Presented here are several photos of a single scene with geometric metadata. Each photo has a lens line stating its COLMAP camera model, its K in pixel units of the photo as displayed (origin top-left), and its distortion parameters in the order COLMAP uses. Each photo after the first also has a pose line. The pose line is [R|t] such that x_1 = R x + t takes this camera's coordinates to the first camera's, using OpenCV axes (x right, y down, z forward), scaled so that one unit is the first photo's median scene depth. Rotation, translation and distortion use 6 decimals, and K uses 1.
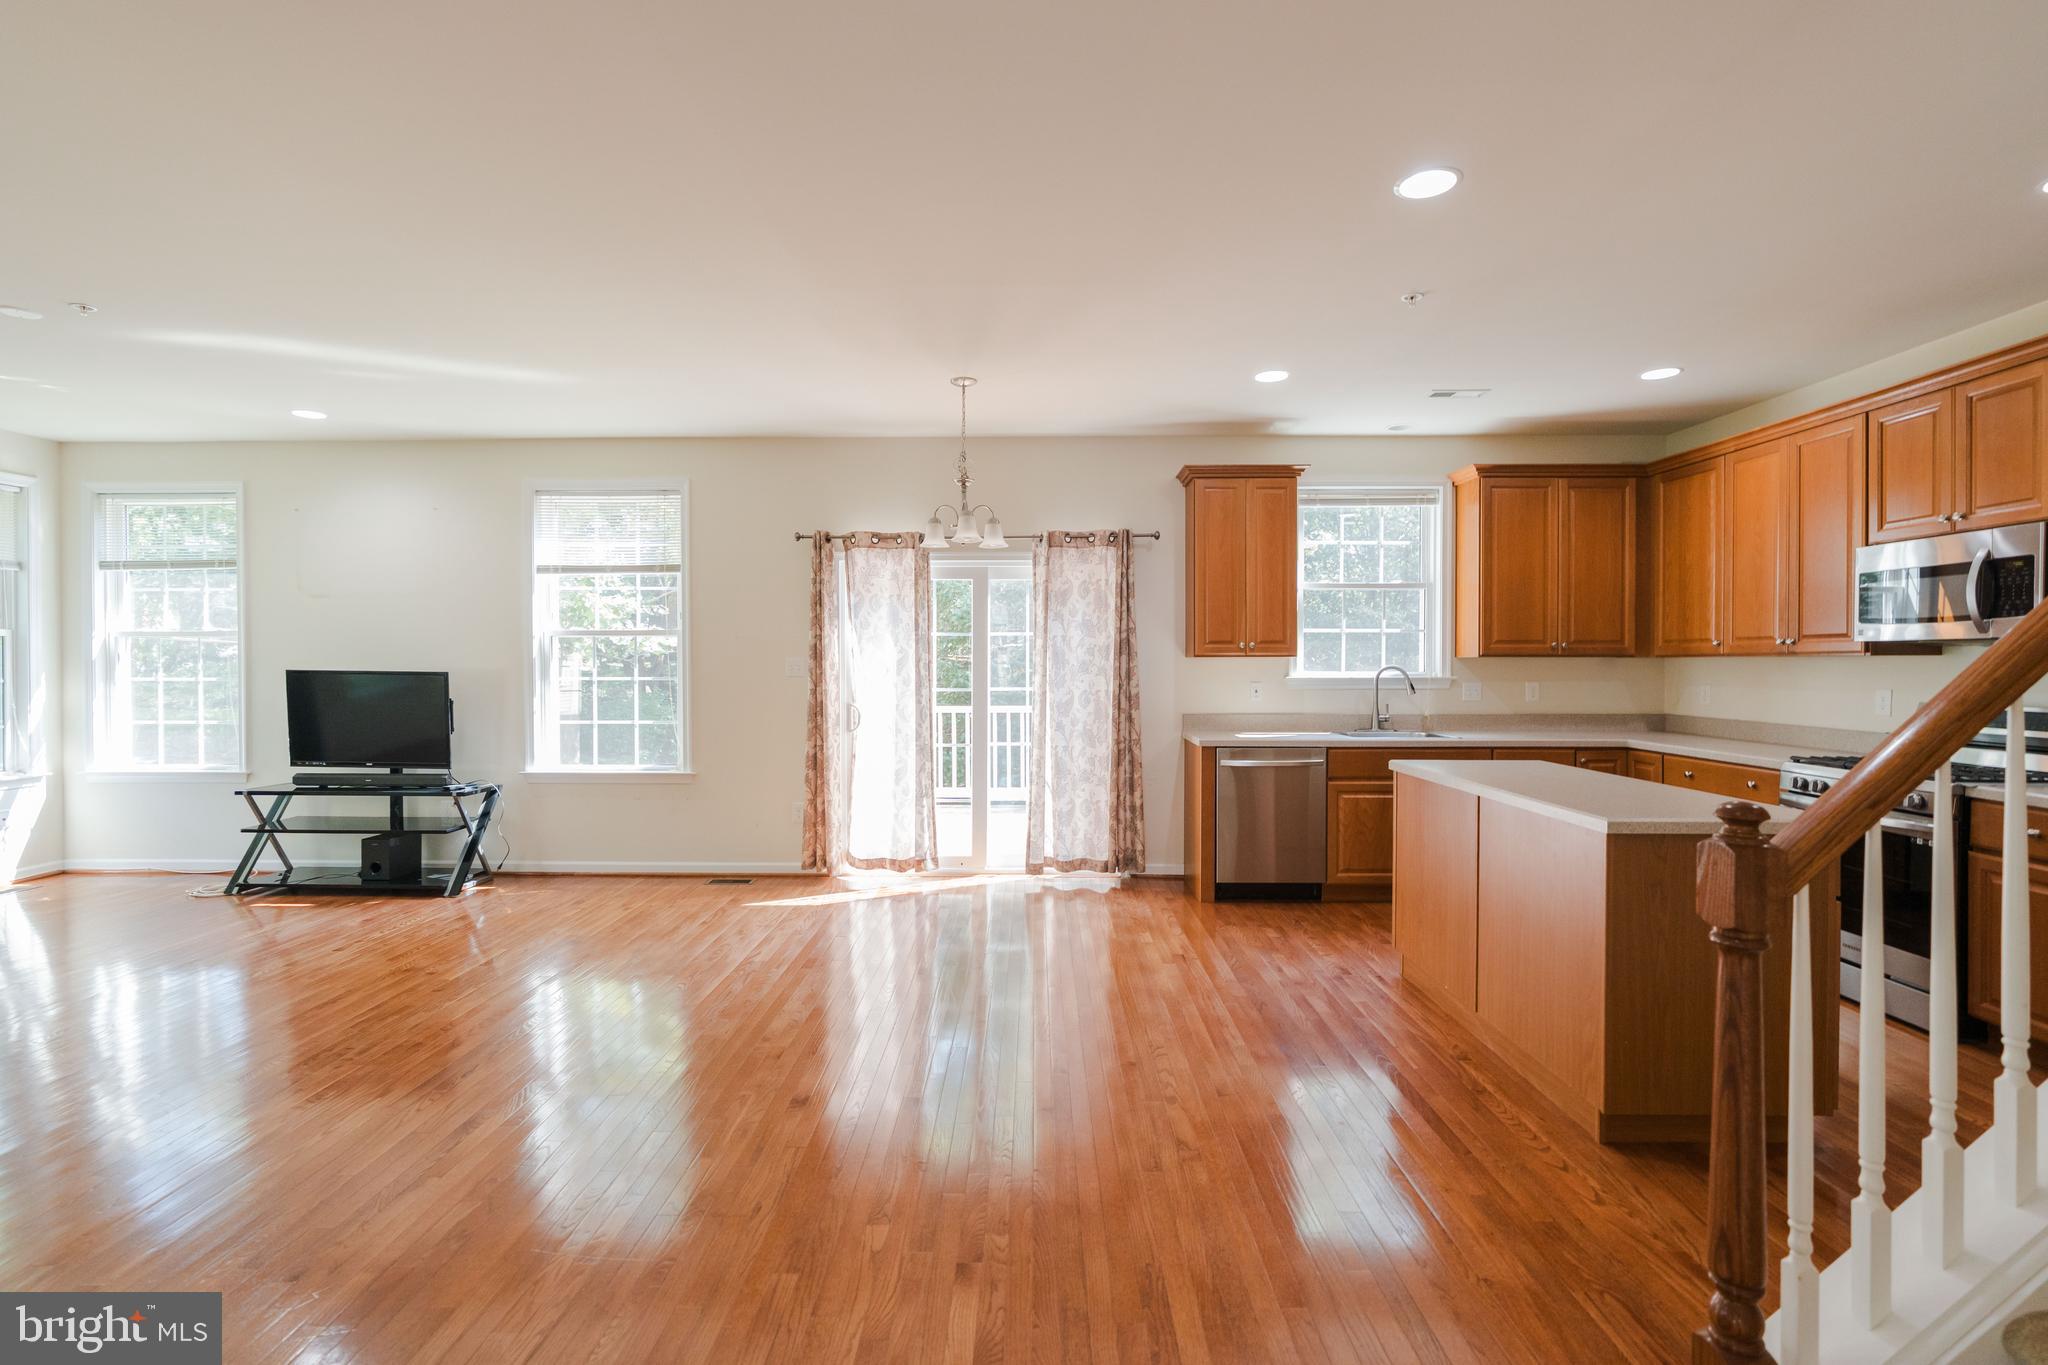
lens RADIAL K [[935.5, 0, 1021.4], [0, 935.5, 674.3], [0, 0, 1]] dist [-0.010886, 0.002795]
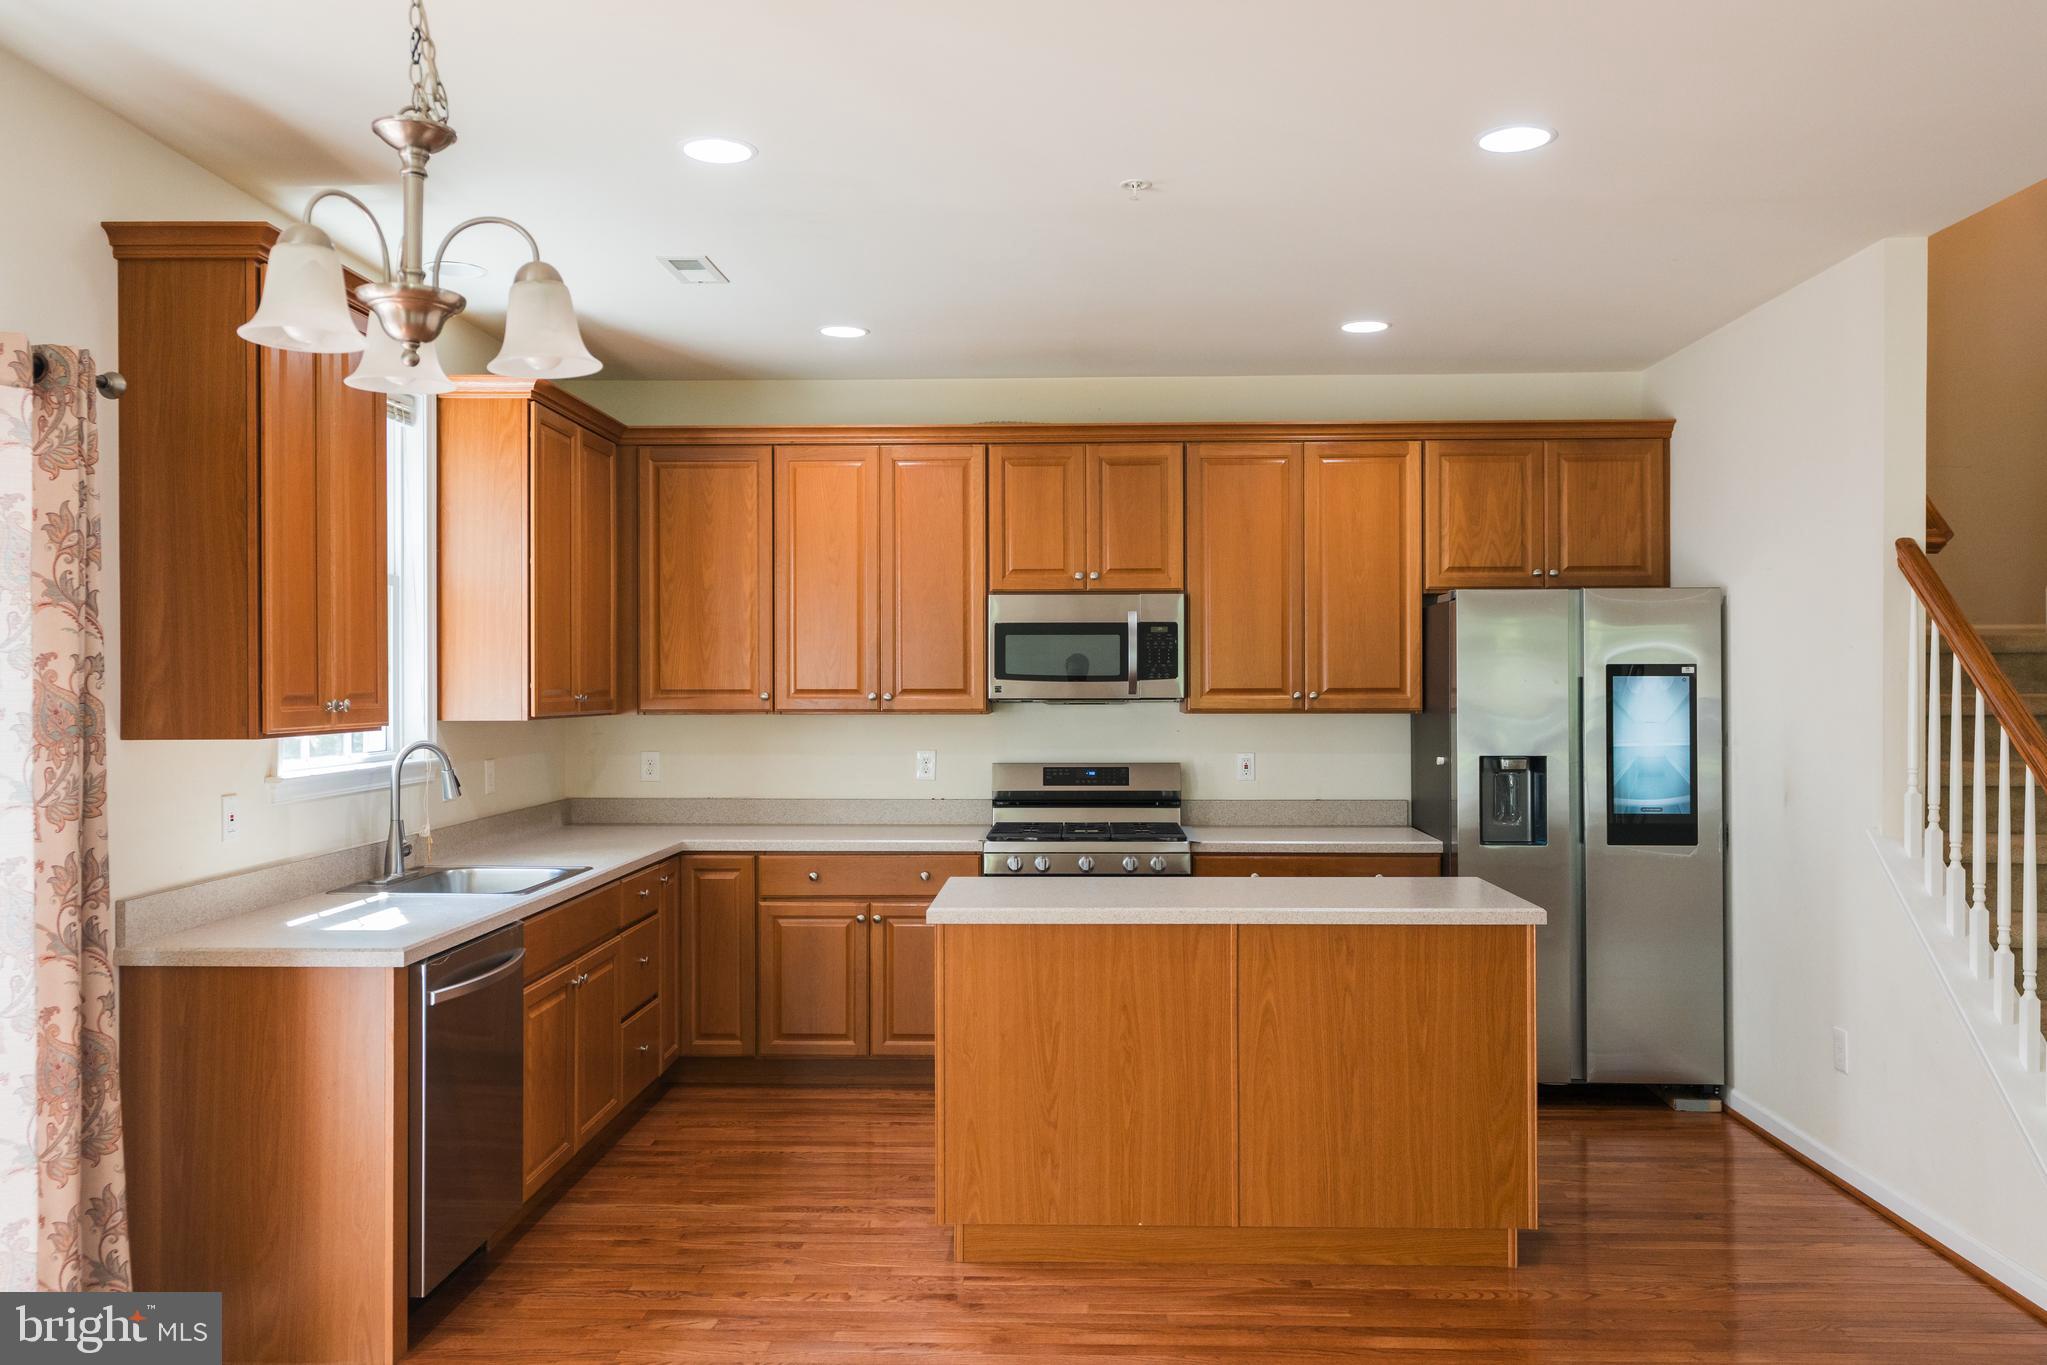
lens RADIAL K [[1540.5, 0, 1028.0], [0, 1540.5, 682.4], [0, 0, 1]] dist [-0.003538, 0.006008]
pose [[0.021140, 0.000755, 0.999776, -0.428970], [0.015591, 0.999878, -0.001085, -0.036113], [-0.999655, 0.015610, 0.021125, 0.686789]]
